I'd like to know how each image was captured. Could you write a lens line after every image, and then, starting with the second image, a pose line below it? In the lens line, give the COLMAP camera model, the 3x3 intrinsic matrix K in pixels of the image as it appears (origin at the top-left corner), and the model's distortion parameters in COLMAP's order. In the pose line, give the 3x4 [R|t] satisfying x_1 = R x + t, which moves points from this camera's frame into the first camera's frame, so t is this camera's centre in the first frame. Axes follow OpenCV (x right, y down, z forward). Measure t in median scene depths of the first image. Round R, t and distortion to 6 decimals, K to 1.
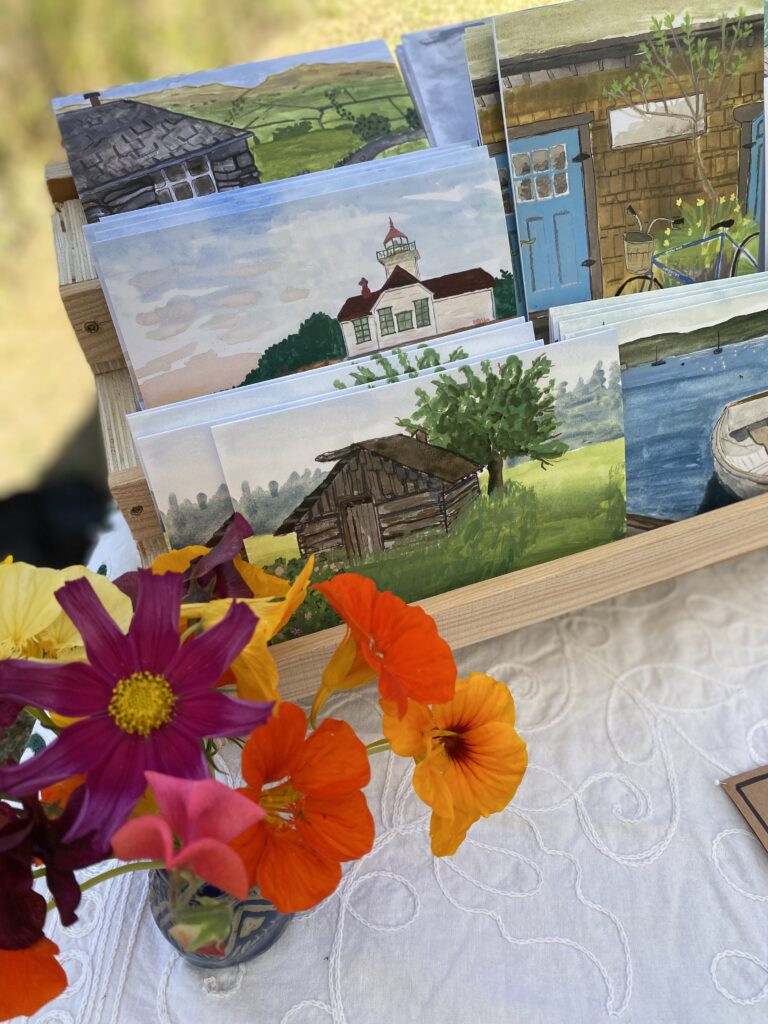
lens RADIAL K [[818.1, 0, 379.9], [0, 818.1, 515.2], [0, 0, 1]] dist [0.012445, -0.012007]
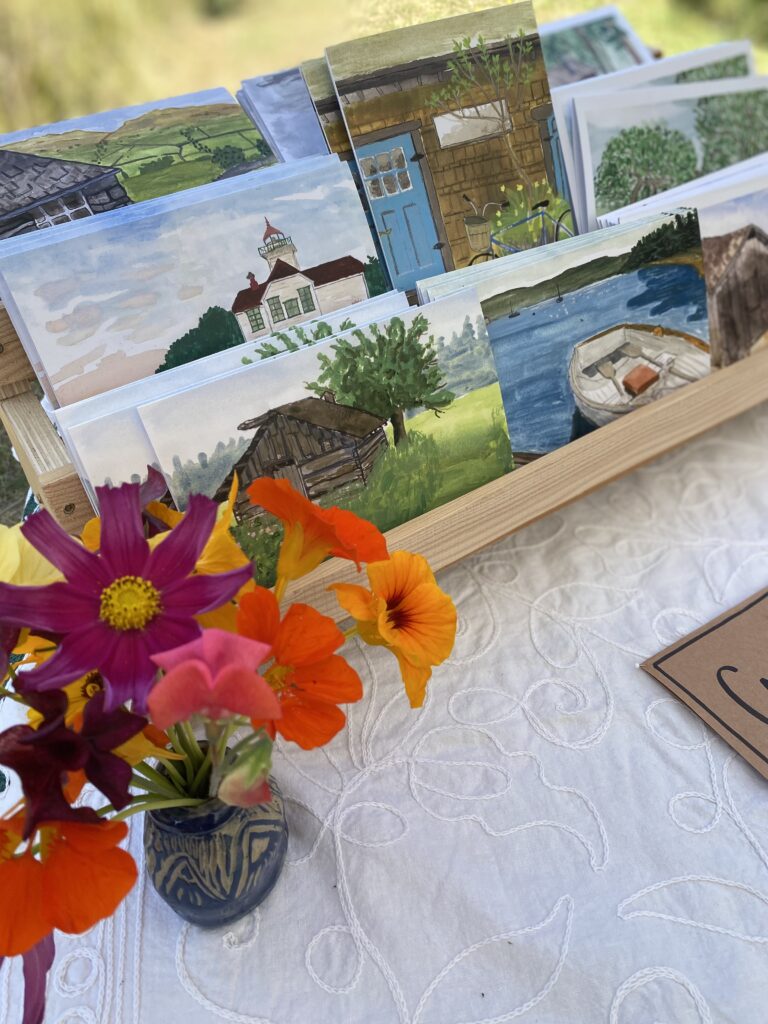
lens RADIAL K [[818.1, 0, 384.6], [0, 818.1, 514.7], [0, 0, 1]] dist [0.012445, -0.012007]
pose [[0.969165, -0.164317, 0.183629, -0.098385], [0.184041, 0.978219, -0.096000, 0.166708], [-0.163855, 0.126835, 0.978297, -0.072661]]
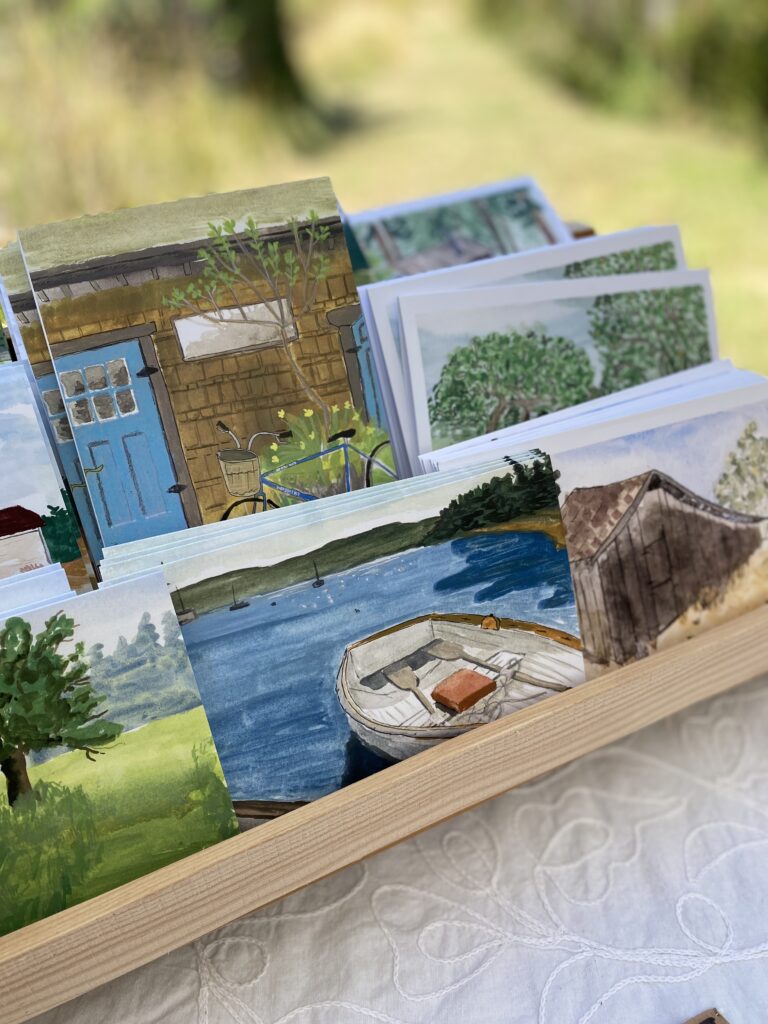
lens RADIAL K [[818.1, 0, 426.3], [0, 818.1, 503.3], [0, 0, 1]] dist [0.012445, -0.012007]
pose [[0.990890, -0.073877, 0.112601, 0.427242], [0.099867, 0.964025, -0.246340, -0.066364], [-0.090351, 0.255341, 0.962620, 0.189694]]
